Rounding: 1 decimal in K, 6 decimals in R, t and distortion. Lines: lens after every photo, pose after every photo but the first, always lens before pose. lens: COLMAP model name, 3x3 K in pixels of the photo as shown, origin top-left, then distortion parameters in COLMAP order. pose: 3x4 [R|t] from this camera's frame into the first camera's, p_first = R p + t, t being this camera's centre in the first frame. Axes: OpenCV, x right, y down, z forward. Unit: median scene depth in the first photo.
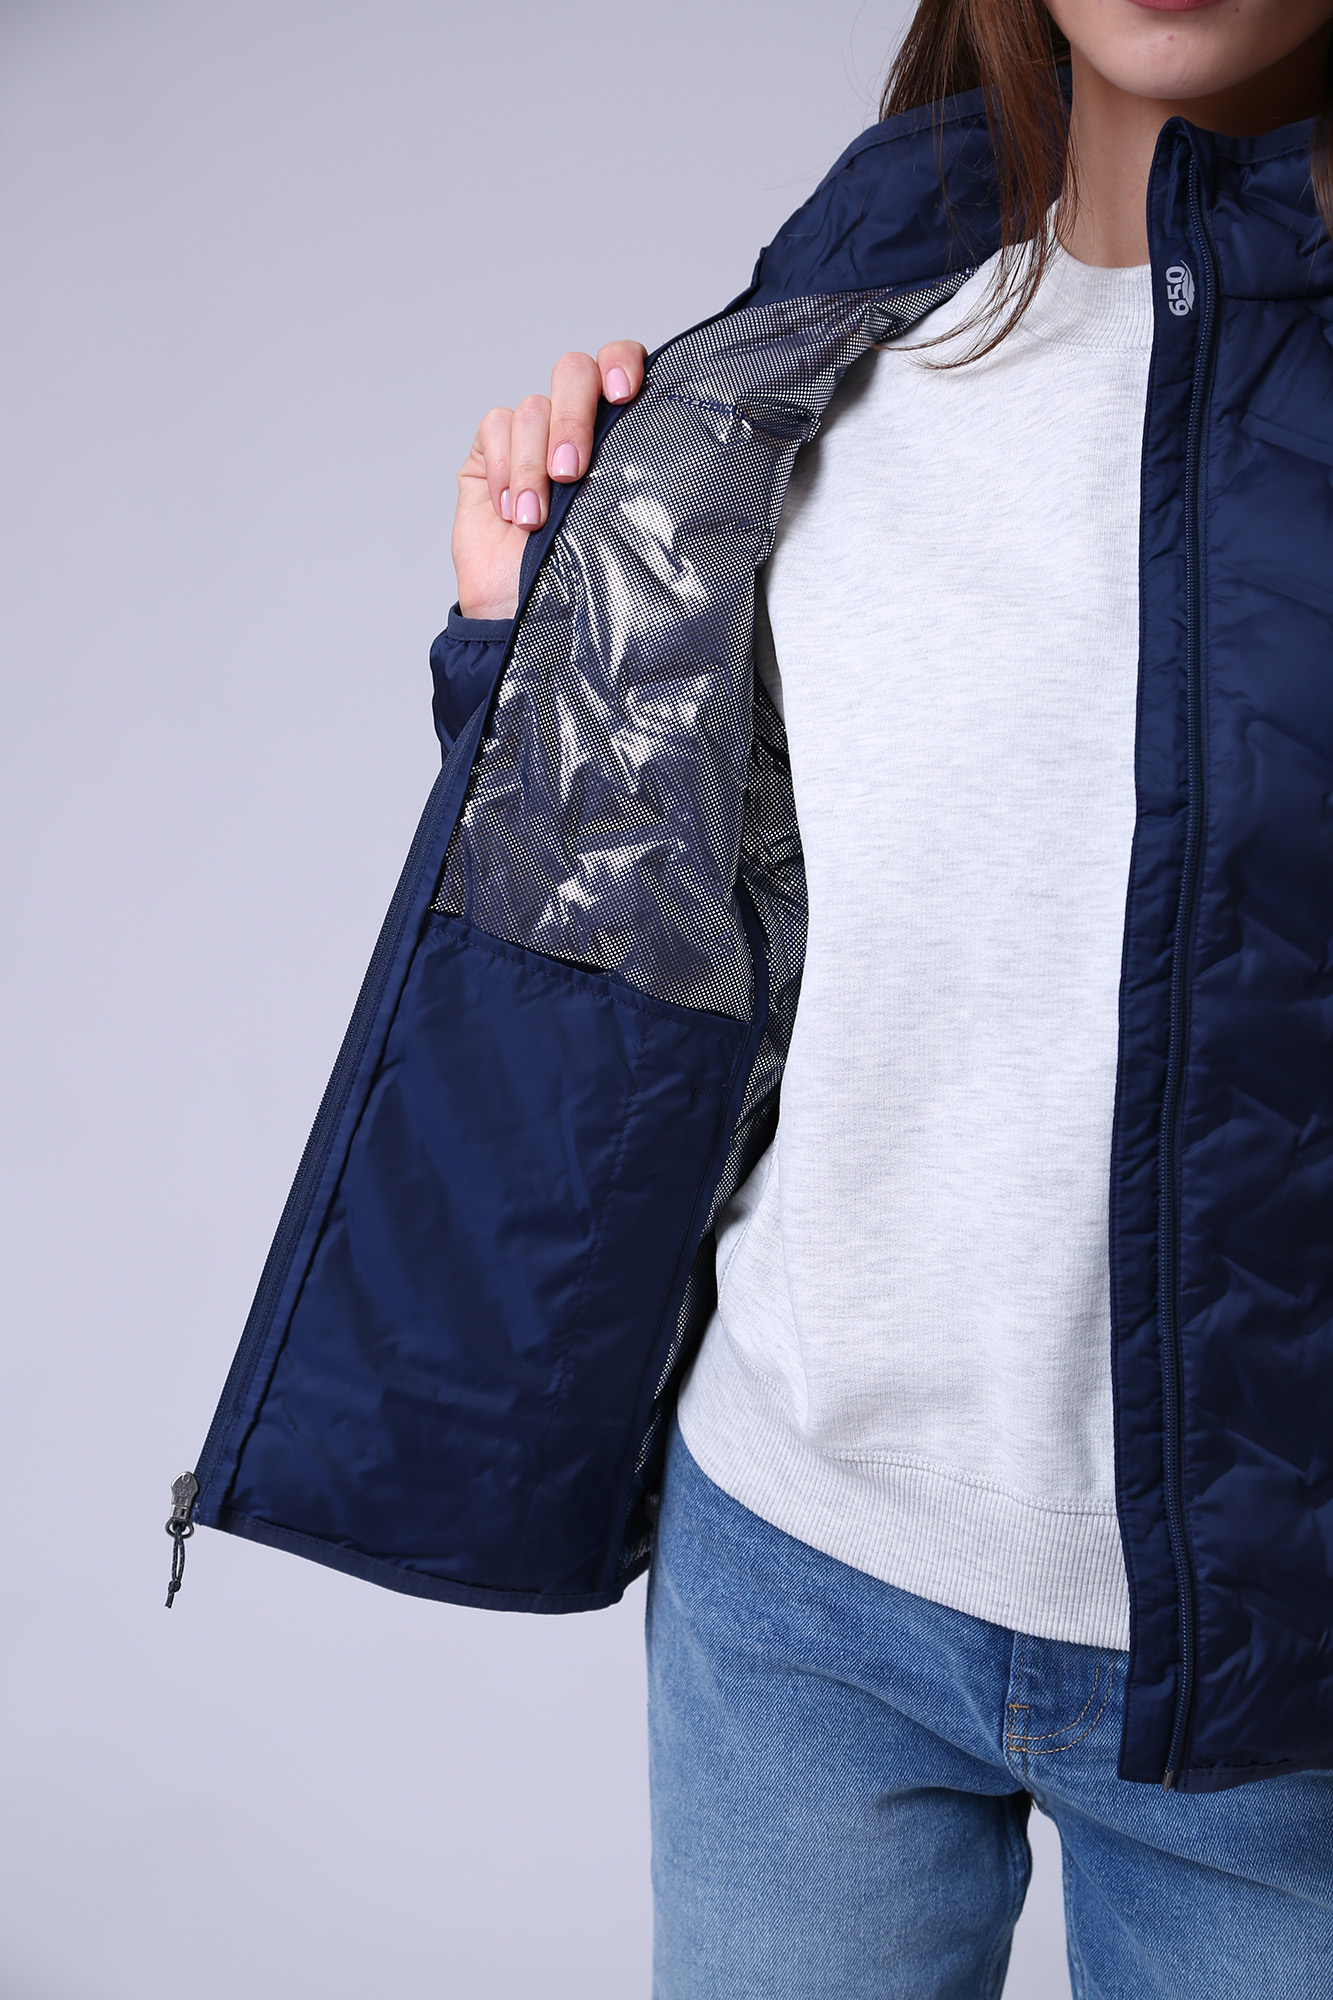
lens RADIAL K [[3256.2, 0, 745.1], [0, 3256.2, 958.2], [0, 0, 1]] dist [0.673131, 0.000000]
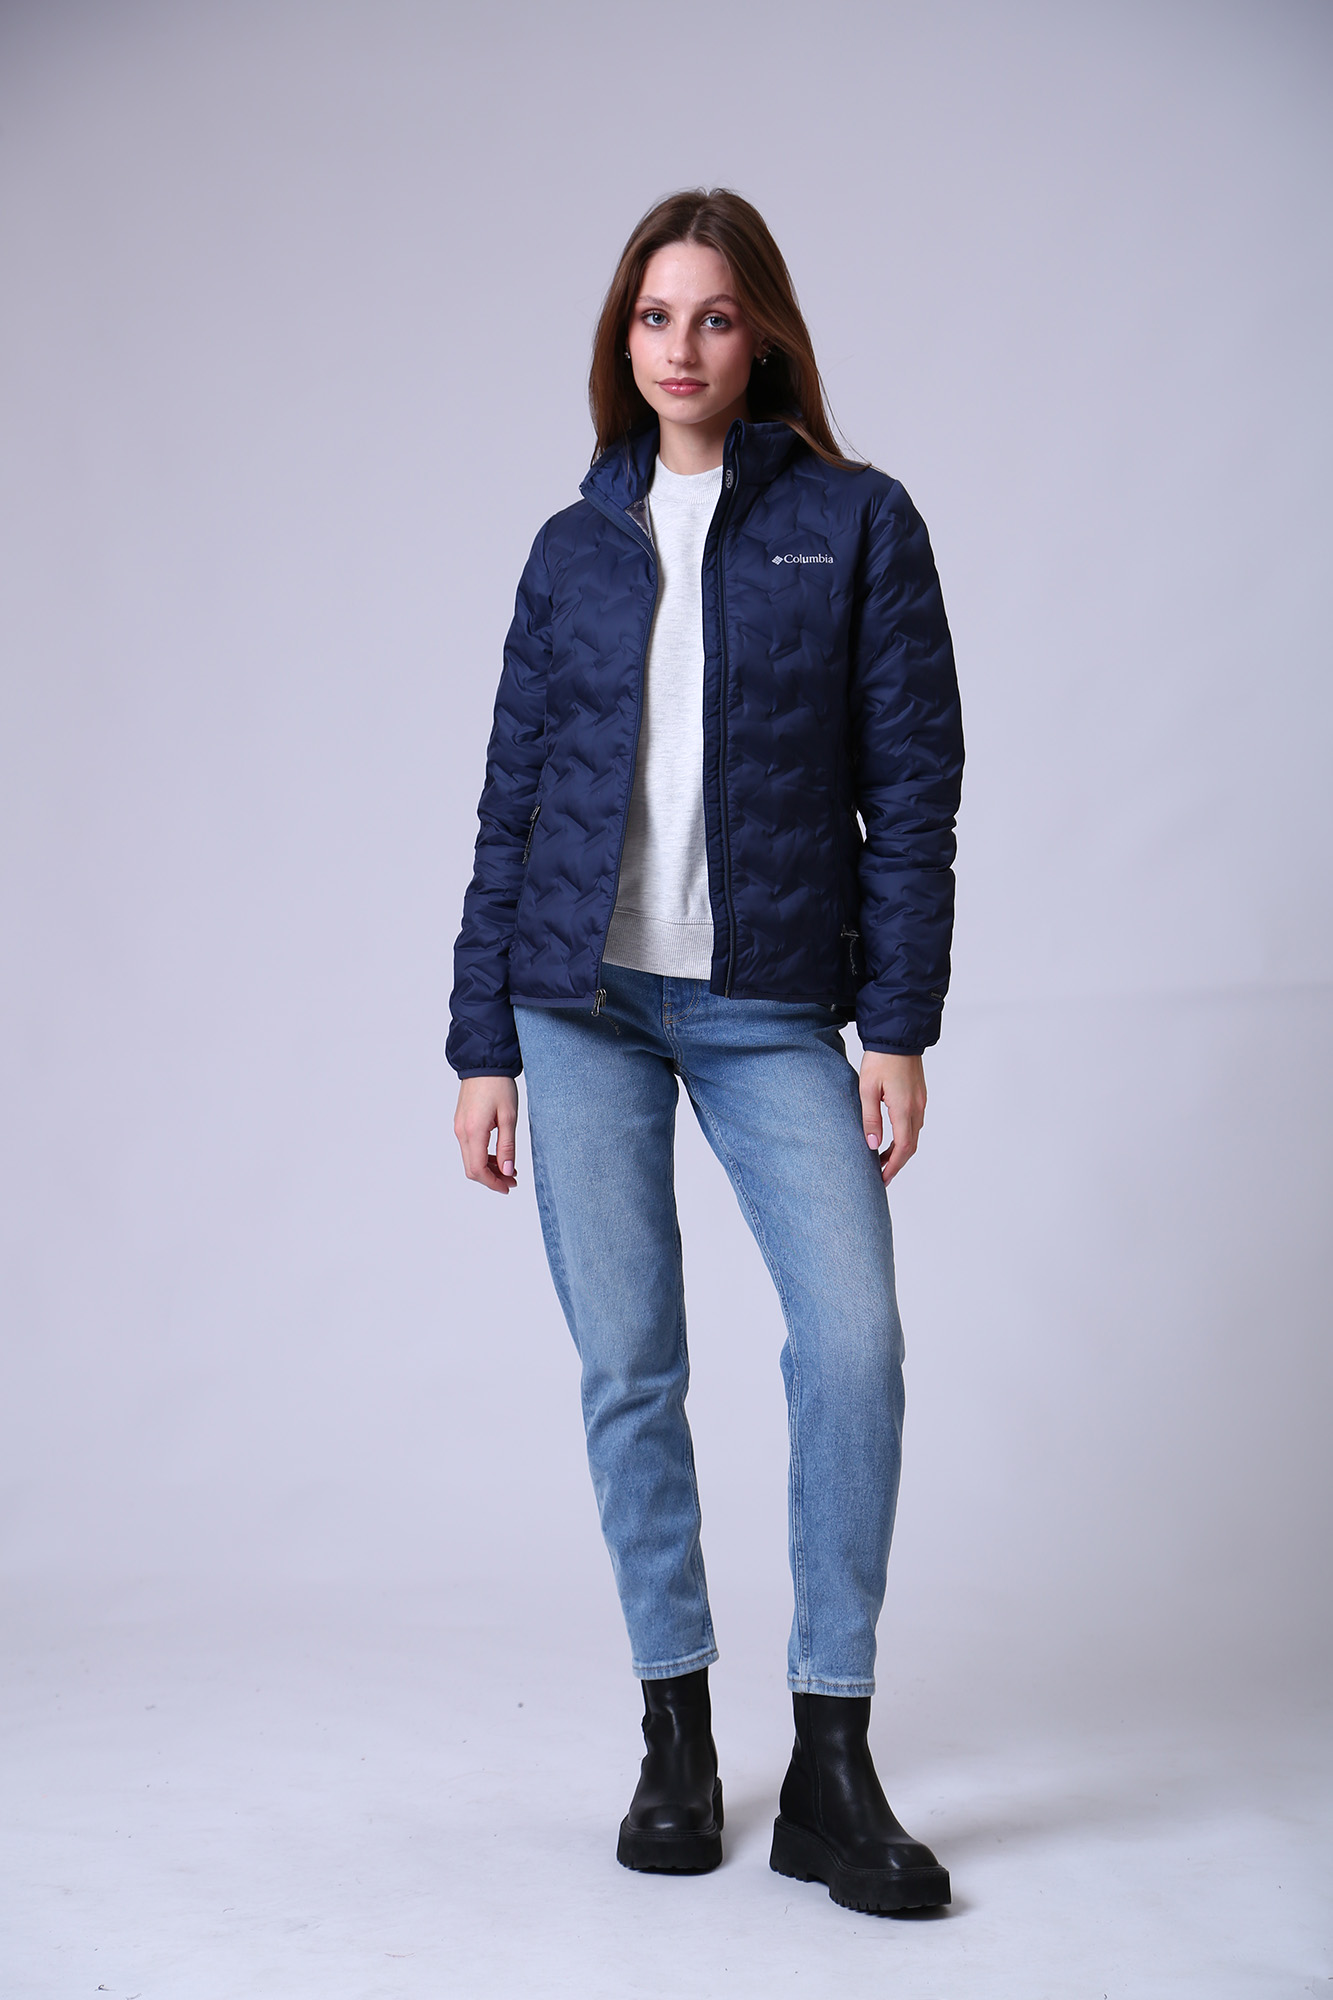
lens RADIAL K [[4587.3, 0, 667.7], [0, 4587.3, 997.2], [0, 0, 1]] dist [0.817812, 0.000000]
pose [[0.993813, -0.043901, 0.102018, -0.340014], [0.051459, 0.996027, -0.072674, 0.543593], [-0.098422, 0.077475, 0.992124, -2.988275]]
